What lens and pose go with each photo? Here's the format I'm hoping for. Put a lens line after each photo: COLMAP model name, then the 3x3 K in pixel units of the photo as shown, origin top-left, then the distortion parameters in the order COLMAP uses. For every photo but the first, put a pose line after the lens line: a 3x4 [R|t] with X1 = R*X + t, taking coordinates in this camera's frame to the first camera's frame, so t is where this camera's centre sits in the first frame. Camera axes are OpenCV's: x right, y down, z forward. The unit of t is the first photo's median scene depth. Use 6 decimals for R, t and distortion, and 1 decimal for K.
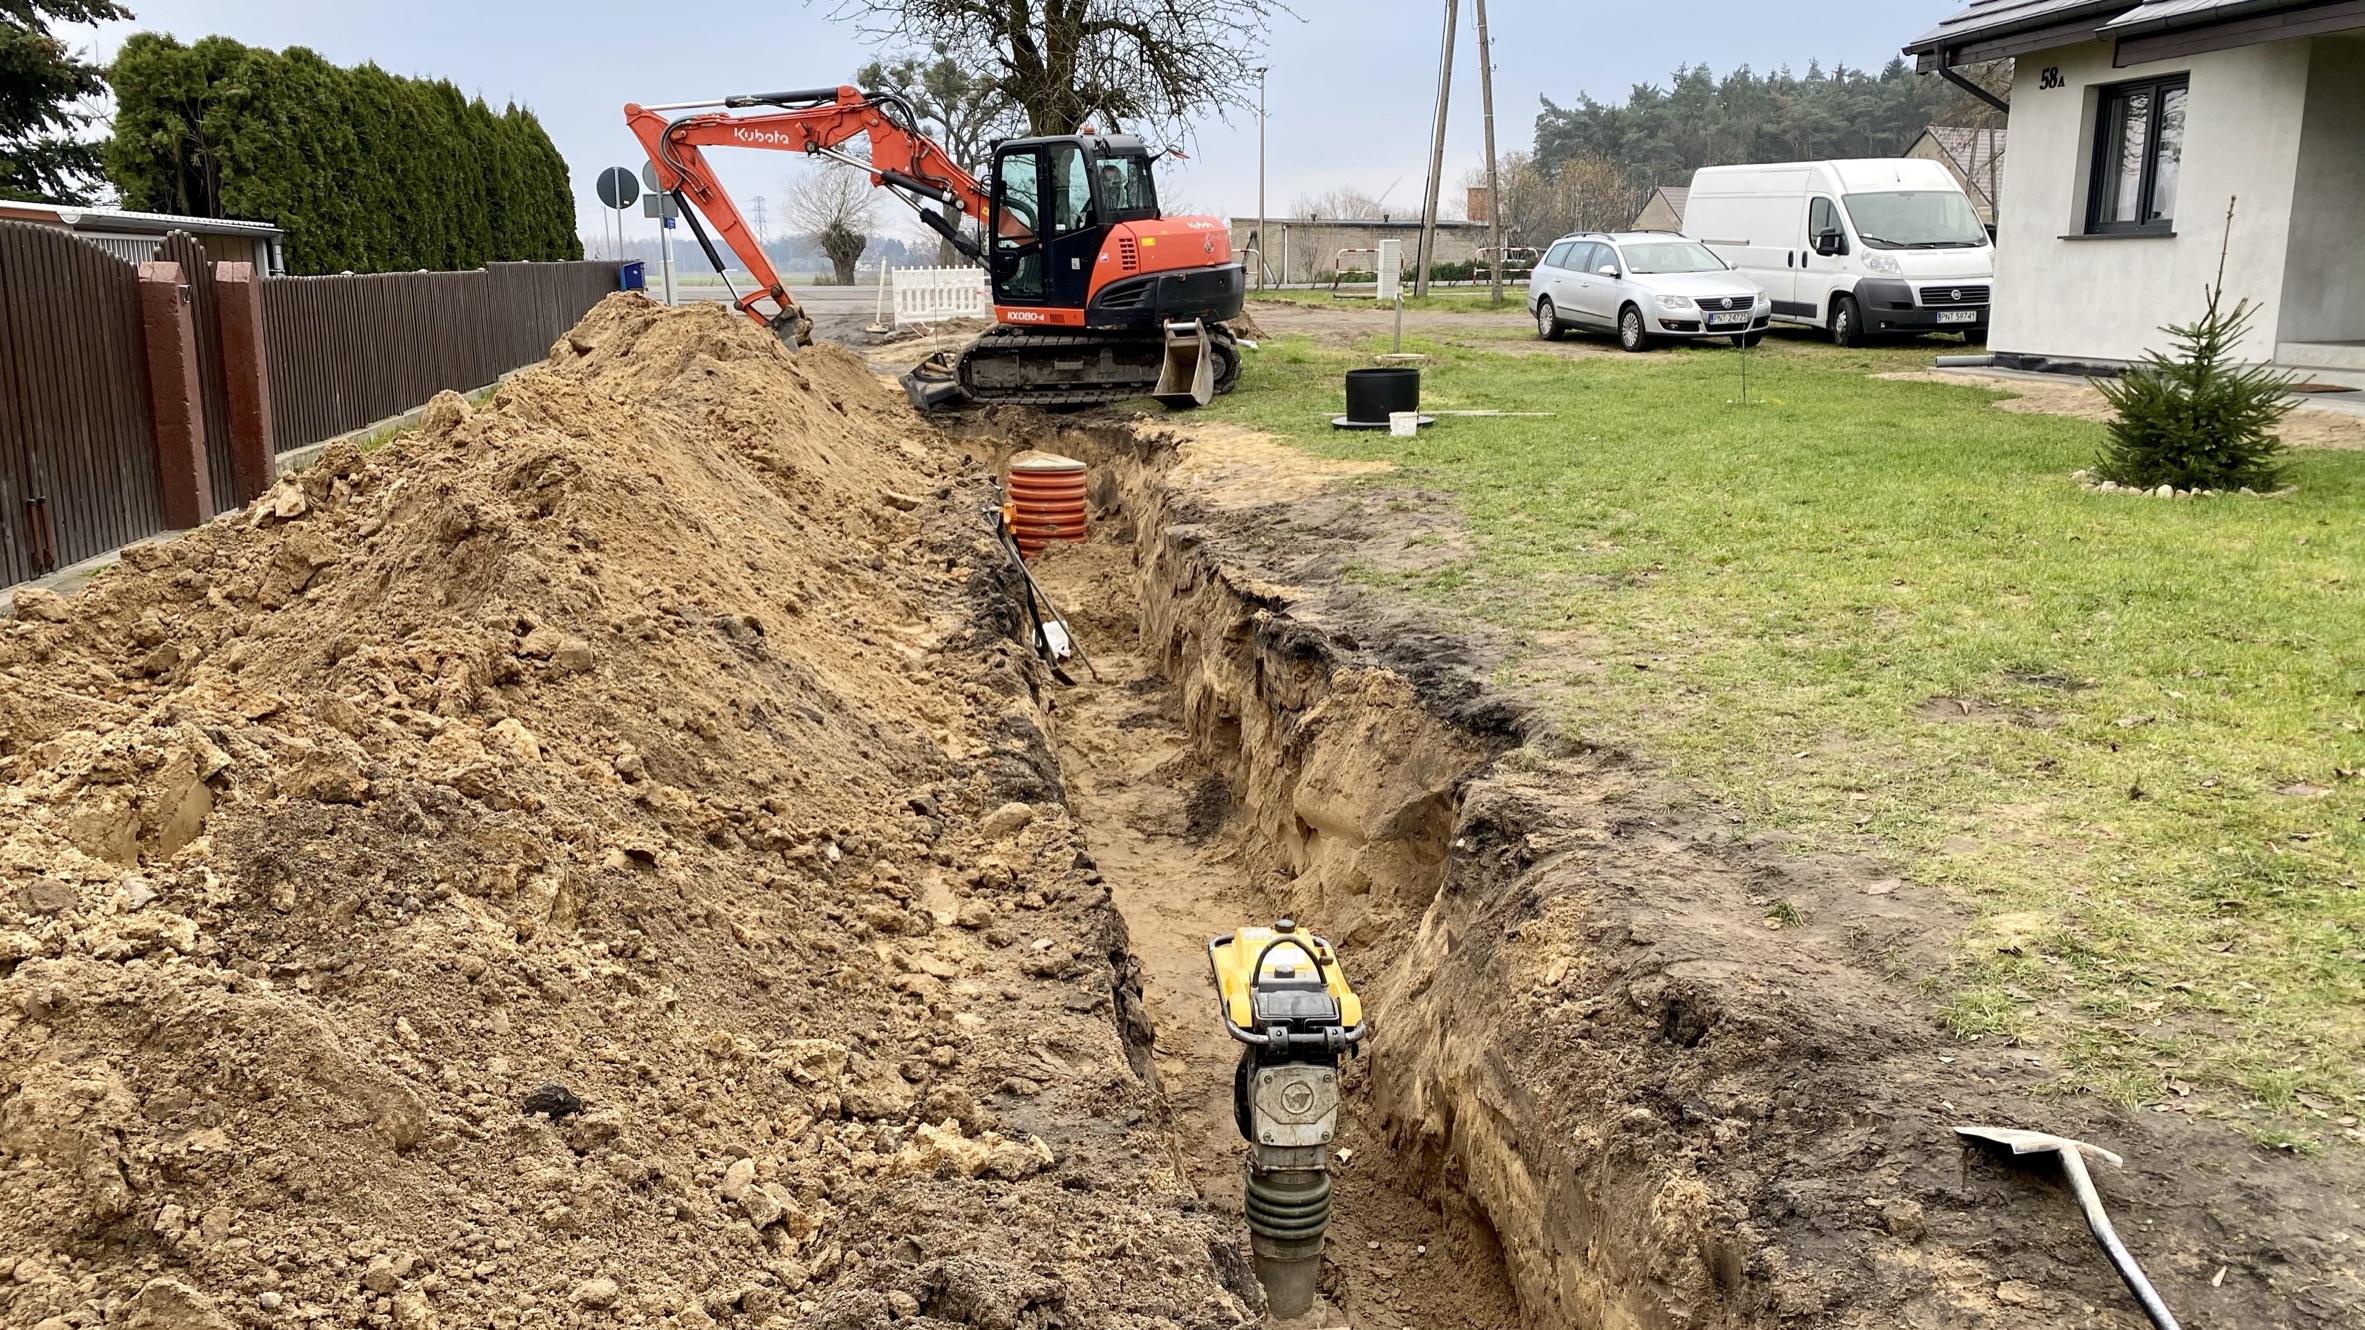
lens RADIAL K [[1802.9, 0, 1181.5], [0, 1802.9, 692.4], [0, 0, 1]] dist [0.069895, -0.091975]
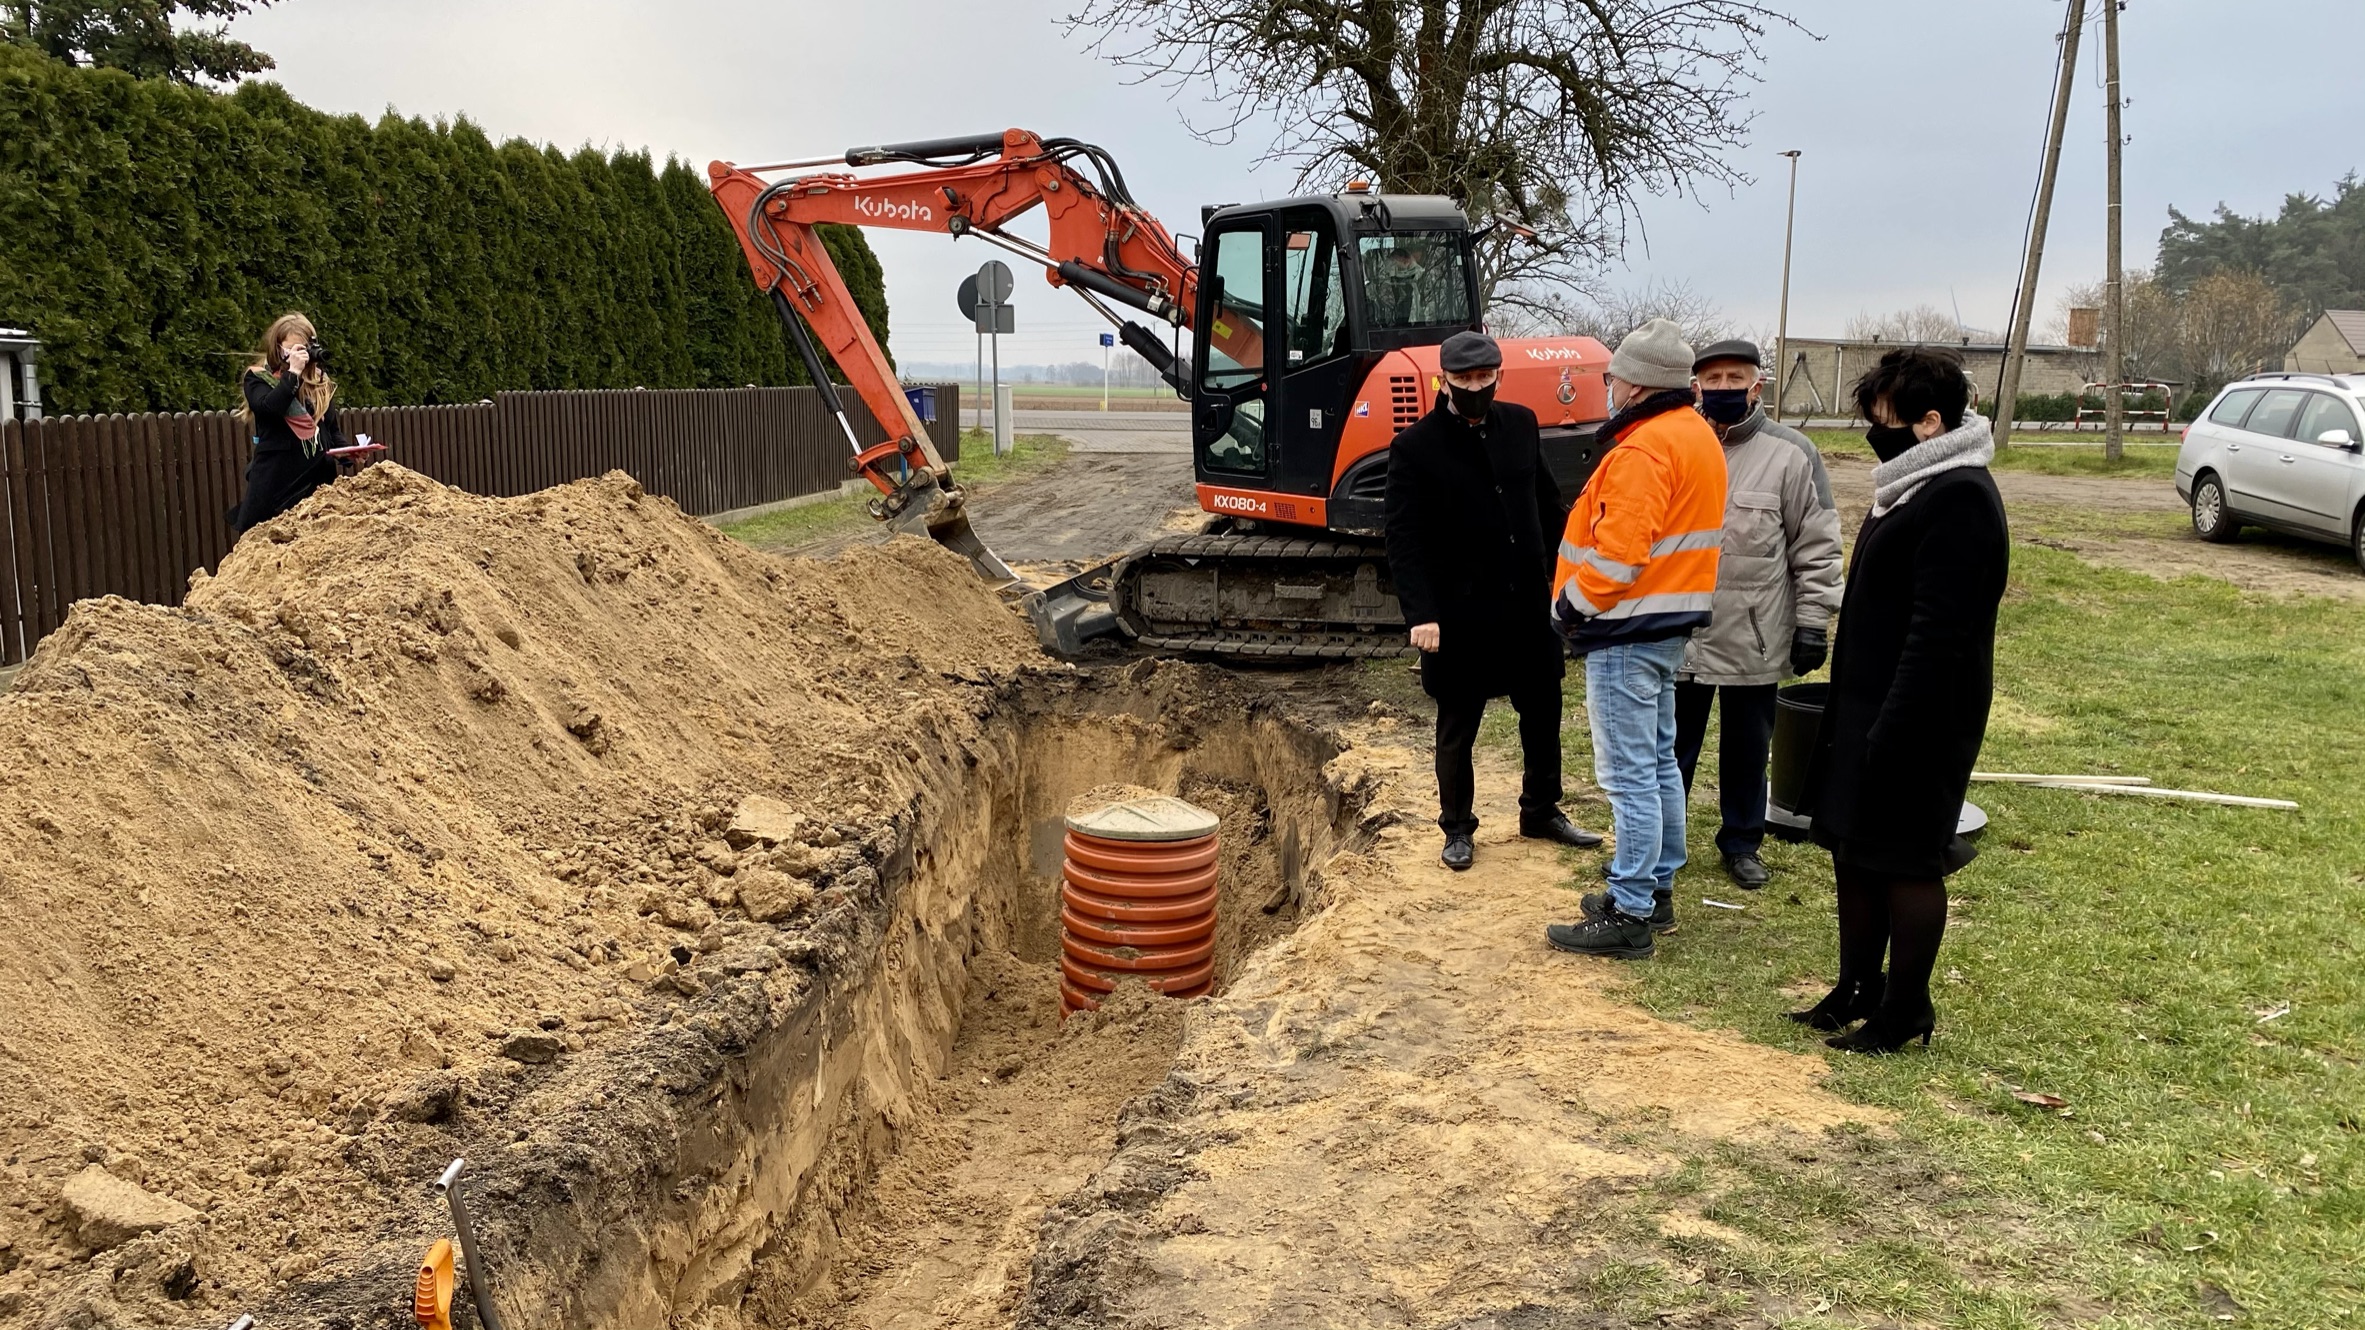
lens RADIAL K [[1802.9, 0, 1181.5], [0, 1802.9, 692.4], [0, 0, 1]] dist [0.069895, -0.091975]
pose [[0.957210, 0.070463, -0.280684, 0.059100], [-0.087467, 0.994986, -0.048506, -0.108037], [0.275859, 0.070981, 0.958574, 0.406169]]
